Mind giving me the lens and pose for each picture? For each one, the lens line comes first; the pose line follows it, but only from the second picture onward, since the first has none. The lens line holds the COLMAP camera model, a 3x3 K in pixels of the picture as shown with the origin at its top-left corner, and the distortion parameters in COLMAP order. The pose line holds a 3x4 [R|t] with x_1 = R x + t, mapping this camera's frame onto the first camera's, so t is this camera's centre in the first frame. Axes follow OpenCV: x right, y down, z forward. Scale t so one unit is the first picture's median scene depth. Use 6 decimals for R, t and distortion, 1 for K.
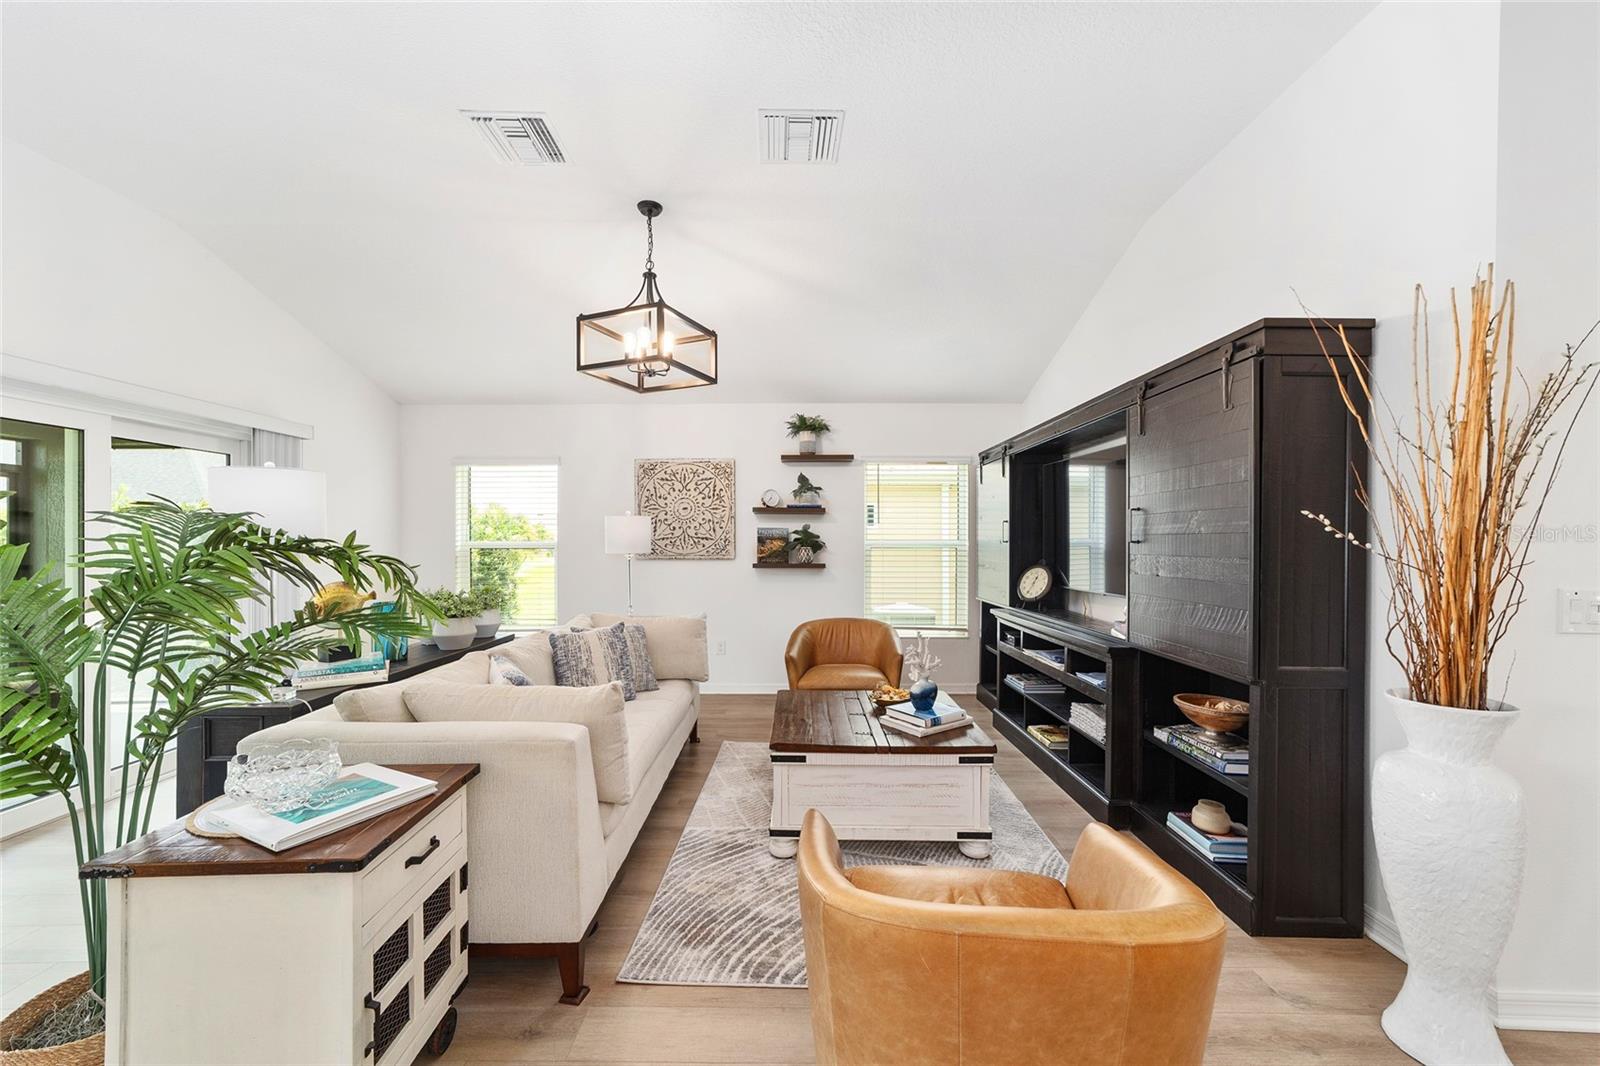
lens RADIAL K [[617.3, 0, 800.0], [0, 617.3, 533.0], [0, 0, 1]] dist [0.000169, 0.000363]
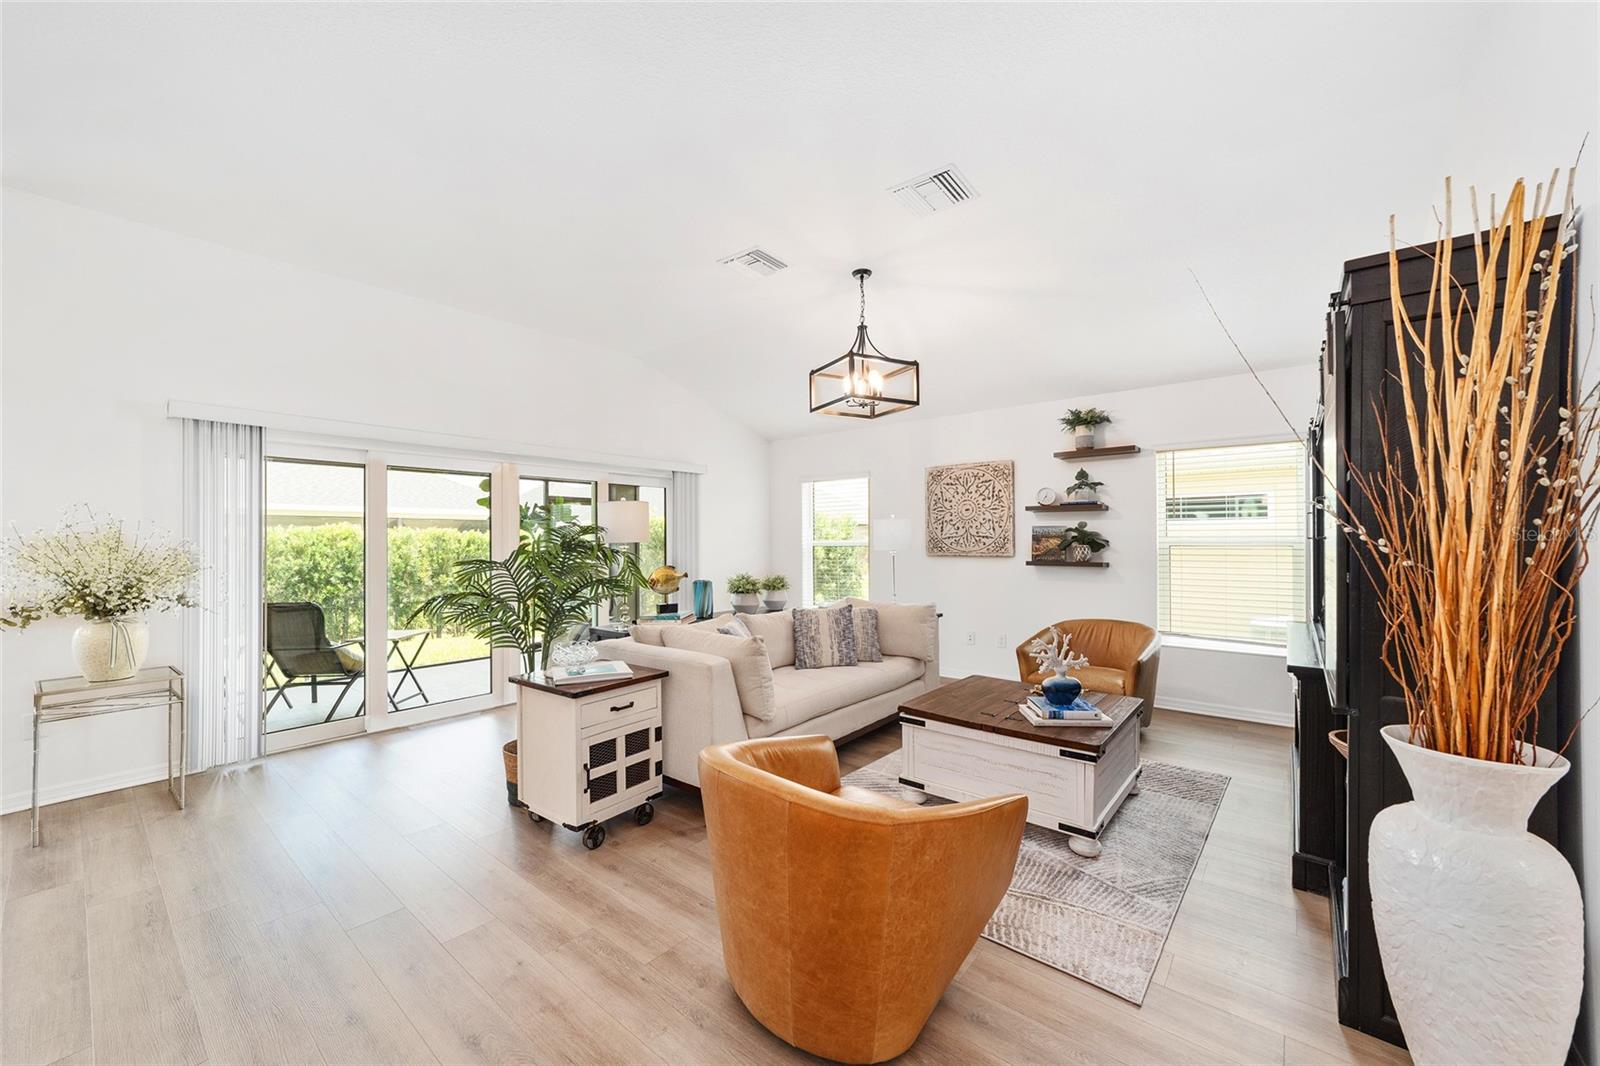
lens RADIAL K [[620.5, 0, 801.3], [0, 620.5, 526.2], [0, 0, 1]] dist [-0.000151, 0.000112]
pose [[0.777158, -0.018705, -0.629027, 0.512860], [0.013265, 0.999823, -0.013343, 0.000333], [0.629166, 0.002026, 0.777269, -0.063459]]
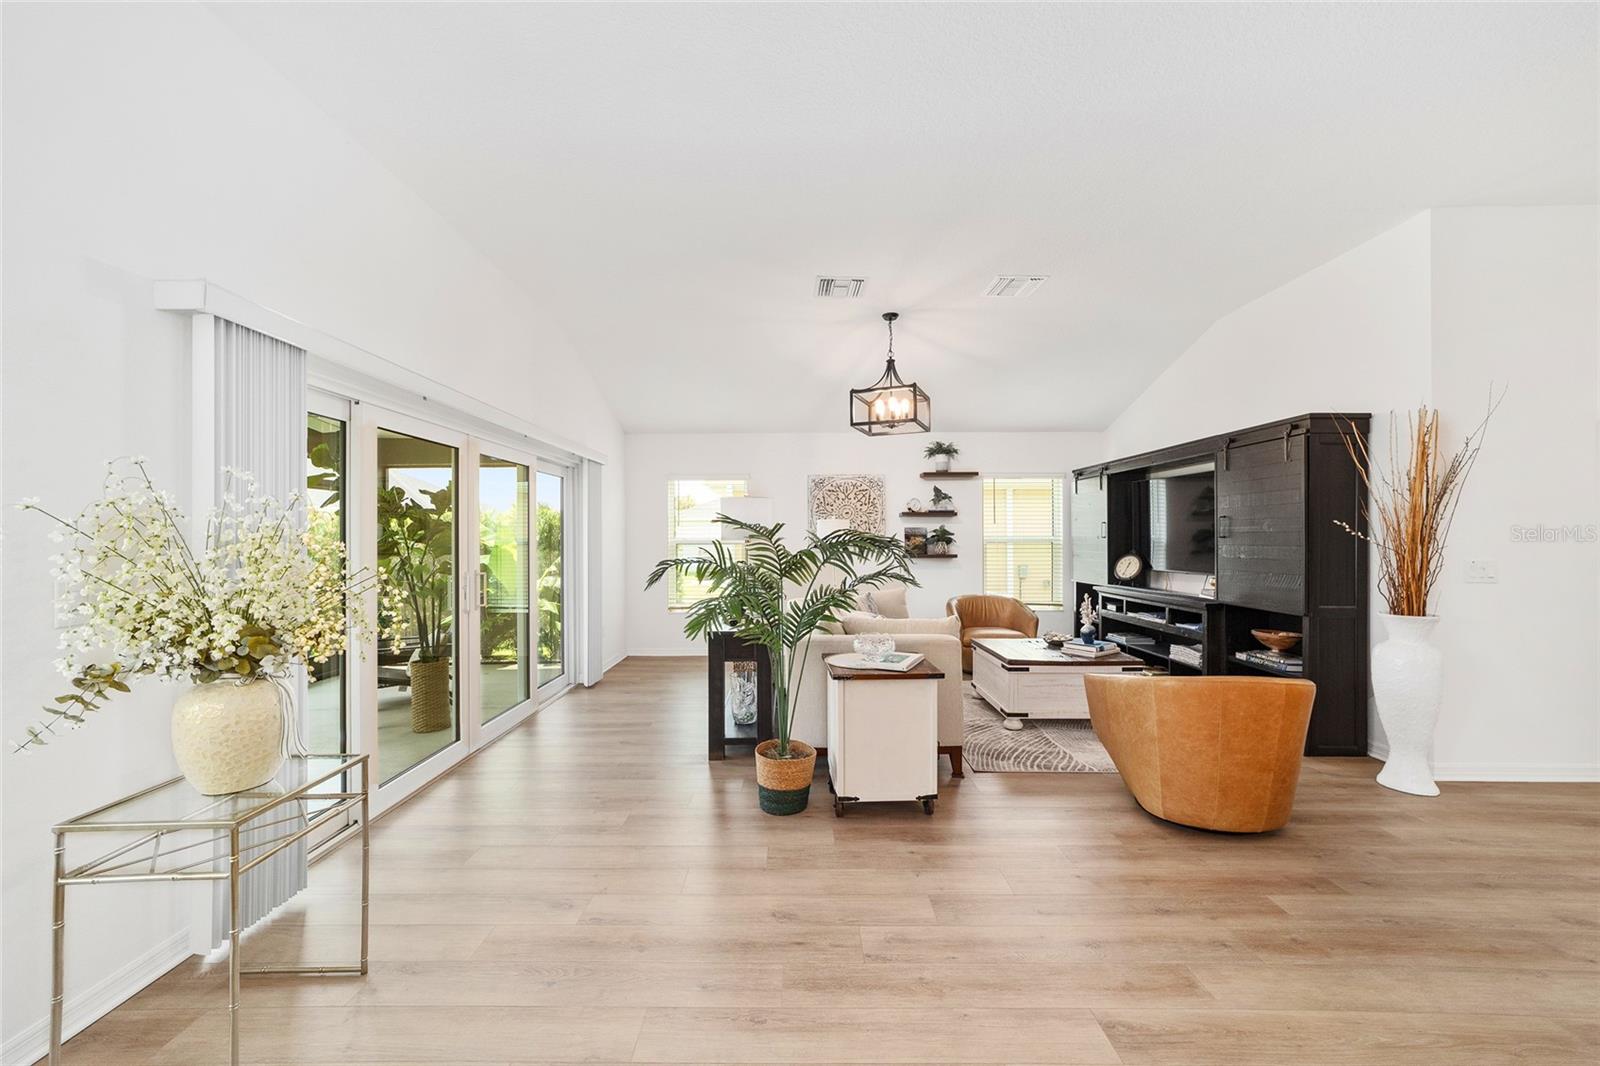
lens RADIAL K [[615.1, 0, 804.7], [0, 615.1, 526.9], [0, 0, 1]] dist [0.000530, 0.000185]
pose [[0.999983, -0.004183, 0.004120, -0.529511], [0.004200, 0.999982, -0.004179, -0.009384], [-0.004103, 0.004196, 0.999983, -0.571267]]
